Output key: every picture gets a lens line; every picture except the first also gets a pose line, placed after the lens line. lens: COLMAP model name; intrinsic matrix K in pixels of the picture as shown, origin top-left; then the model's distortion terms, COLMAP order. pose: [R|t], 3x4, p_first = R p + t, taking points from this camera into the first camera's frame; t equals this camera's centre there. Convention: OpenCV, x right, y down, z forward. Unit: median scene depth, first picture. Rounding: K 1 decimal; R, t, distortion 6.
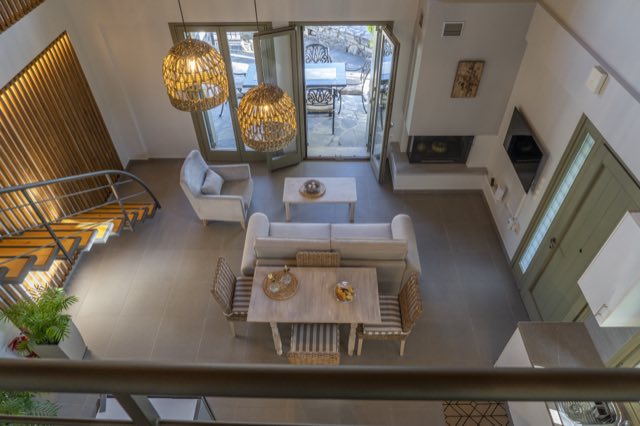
lens RADIAL K [[471.0, 0, 320.0], [0, 471.0, 213.0], [0, 0, 1]] dist [-0.004366, -0.000935]
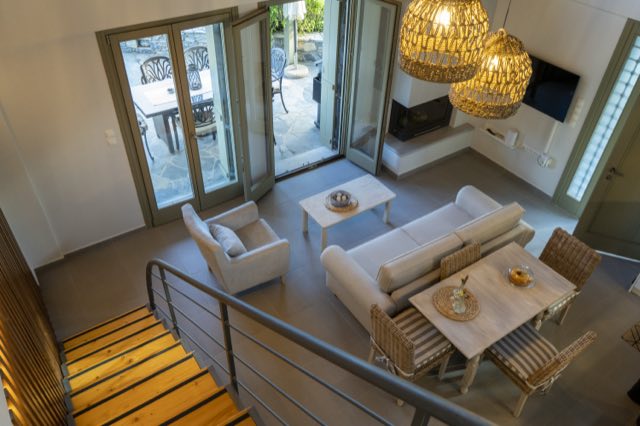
lens RADIAL K [[532.1, 0, 320.0], [0, 532.1, 213.0], [0, 0, 1]] dist [0.001235, 0.001416]
pose [[0.803899, -0.338896, 0.488770, -0.513130], [0.372144, 0.927653, 0.031122, -0.077177], [-0.463956, 0.156874, 0.871857, 0.246741]]
